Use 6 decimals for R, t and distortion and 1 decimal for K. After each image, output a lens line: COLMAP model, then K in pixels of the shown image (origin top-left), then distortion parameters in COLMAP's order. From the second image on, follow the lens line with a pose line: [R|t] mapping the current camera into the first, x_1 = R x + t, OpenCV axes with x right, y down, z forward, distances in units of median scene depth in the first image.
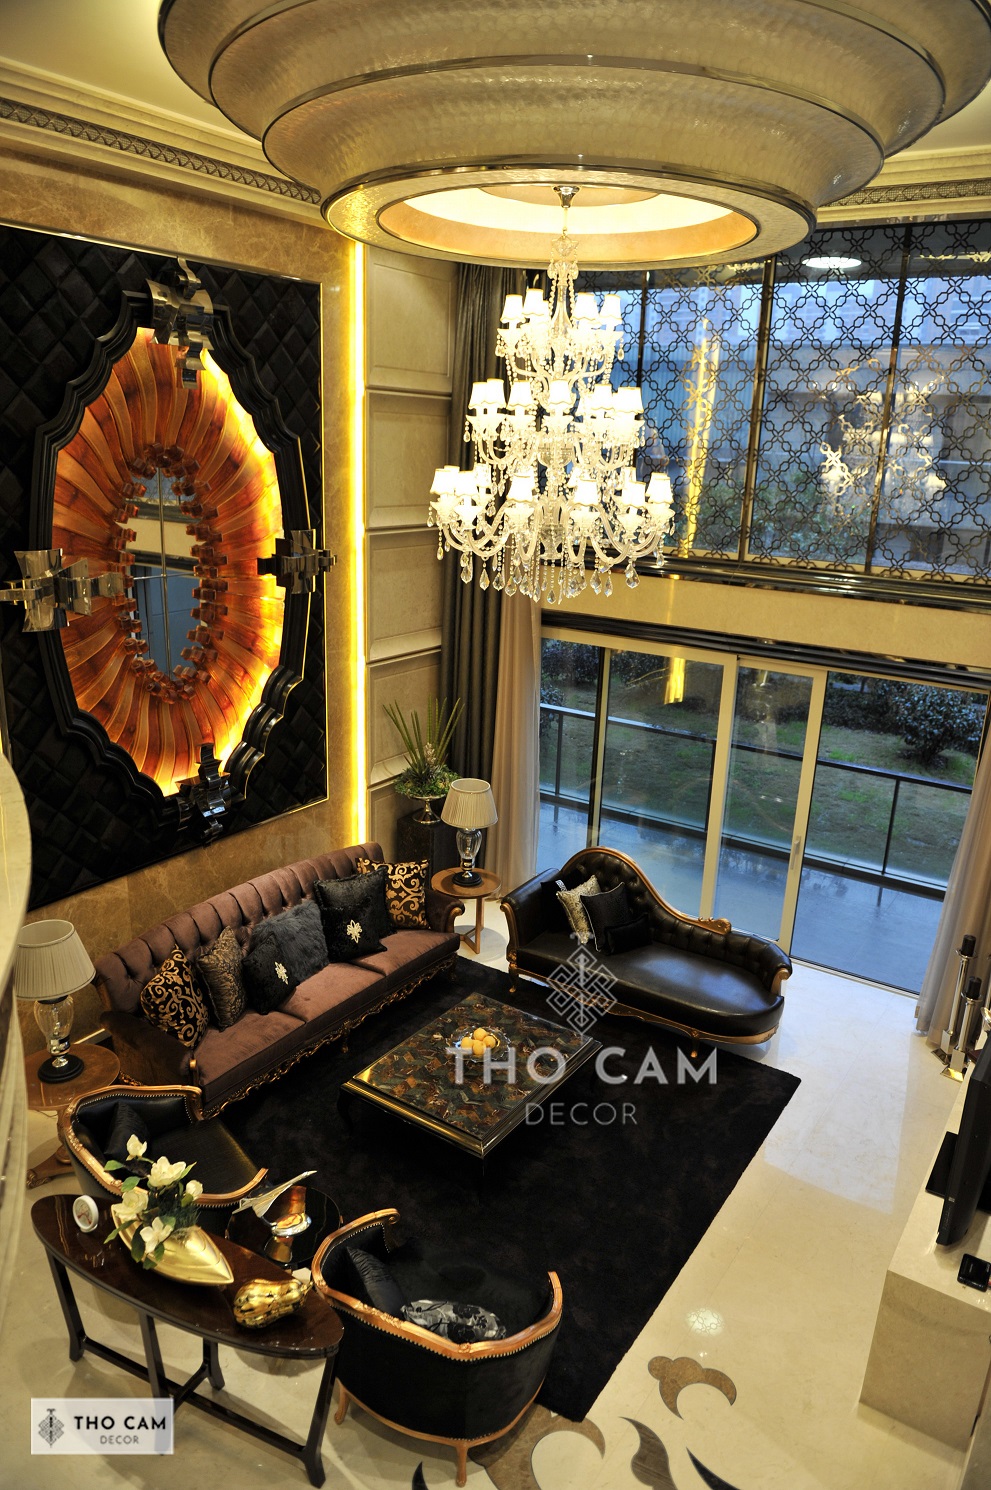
lens RADIAL K [[1010.1, 0, 495.5], [0, 1010.1, 745.0], [0, 0, 1]] dist [-0.044416, -0.002283]
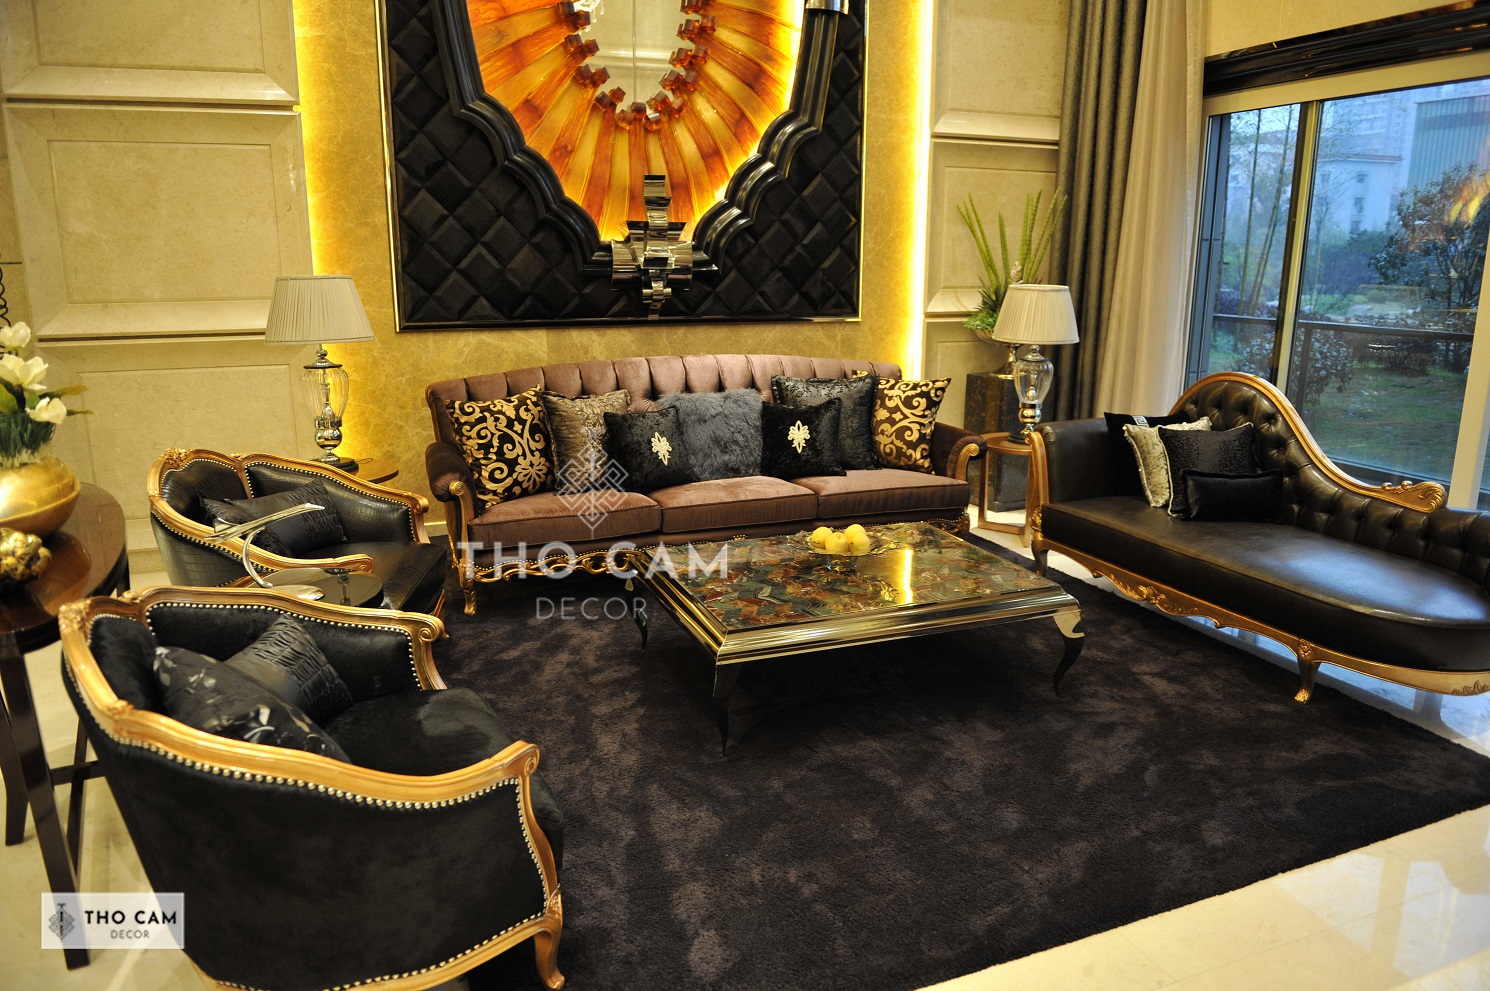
lens RADIAL K [[1010.1, 0, 745.0], [0, 1010.1, 495.5], [0, 0, 1]] dist [-0.044416, -0.002283]
pose [[0.821908, 0.100461, -0.560692, 0.215407], [-0.137822, 0.990151, -0.024622, 0.233619], [0.552696, 0.097512, 0.827658, 0.375223]]
